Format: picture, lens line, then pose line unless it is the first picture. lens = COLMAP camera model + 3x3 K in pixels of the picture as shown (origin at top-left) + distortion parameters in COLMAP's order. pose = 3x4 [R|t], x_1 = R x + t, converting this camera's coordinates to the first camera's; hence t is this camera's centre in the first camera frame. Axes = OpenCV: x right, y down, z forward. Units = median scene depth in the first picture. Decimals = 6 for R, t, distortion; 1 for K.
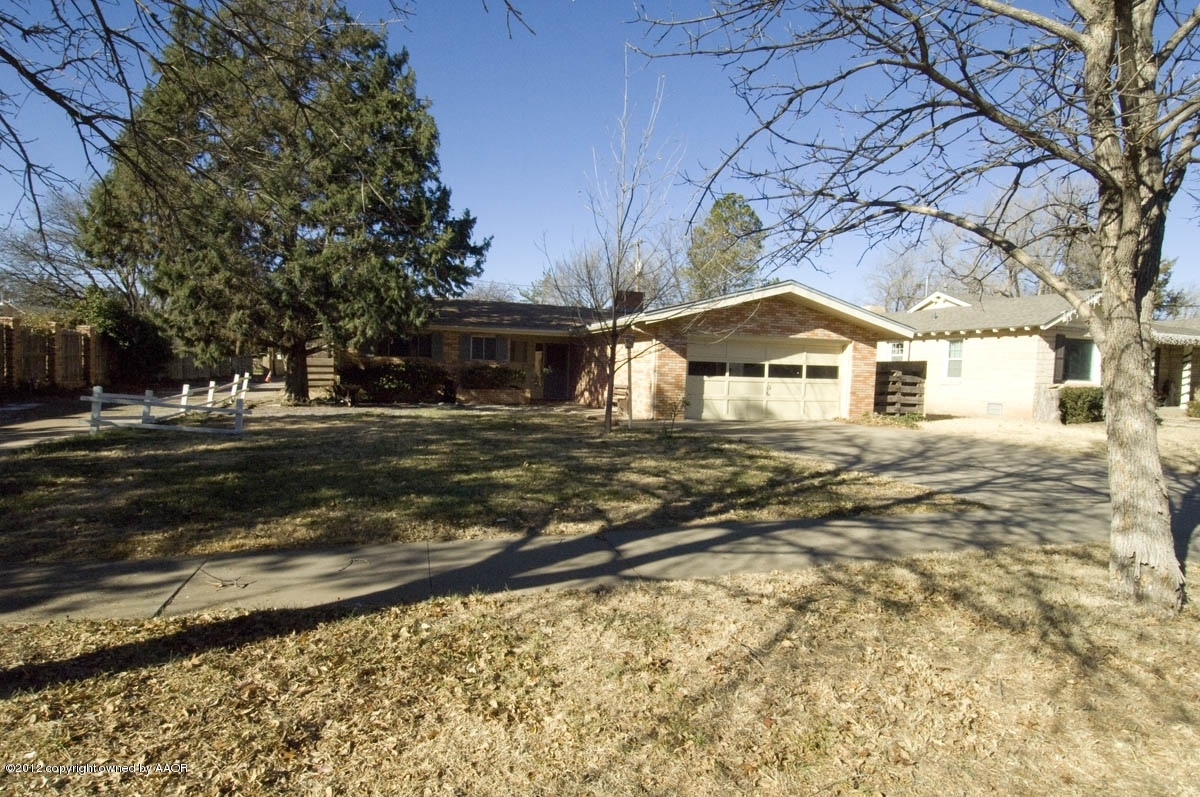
lens RADIAL K [[621.9, 0, 604.0], [0, 621.9, 402.7], [0, 0, 1]] dist [0.056862, -0.060586]
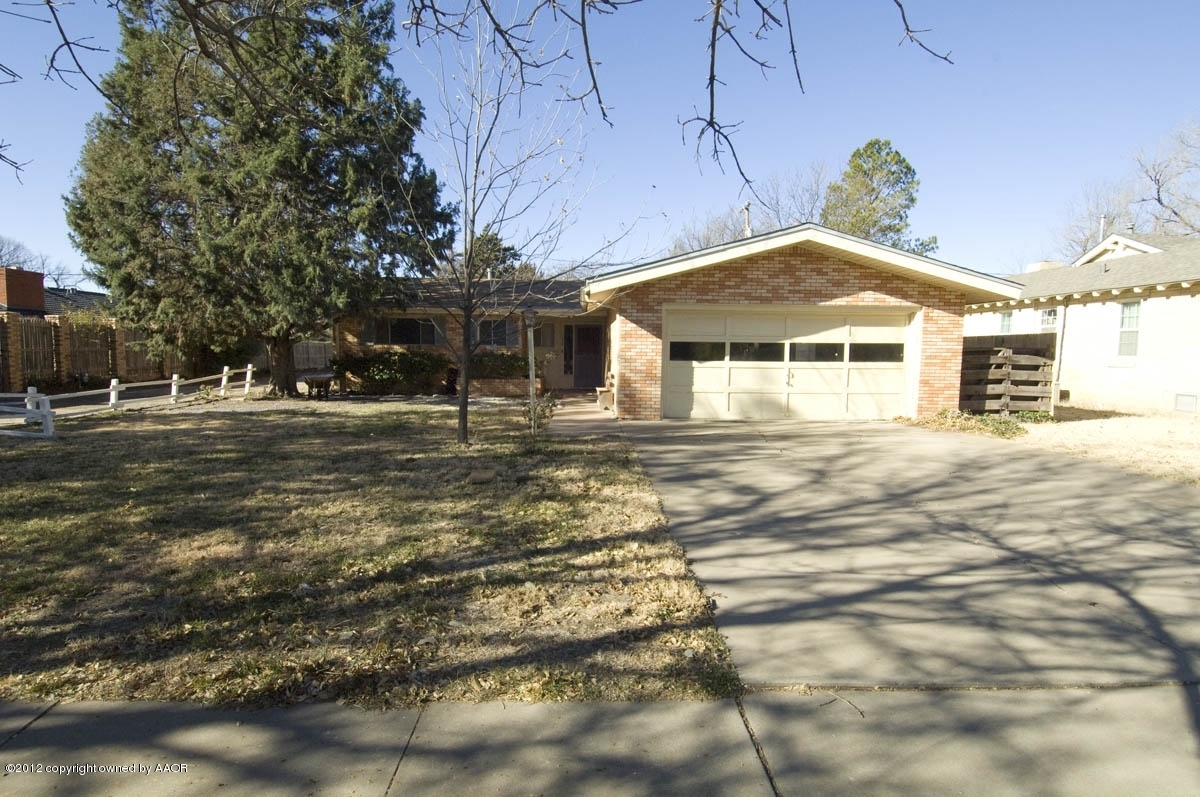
lens RADIAL K [[621.9, 0, 604.0], [0, 621.9, 402.7], [0, 0, 1]] dist [0.056862, -0.060586]
pose [[0.961668, 0.002946, -0.274200, 0.331526], [0.003869, 0.999697, 0.024308, -0.014319], [0.274189, -0.024437, 0.961365, 0.309938]]
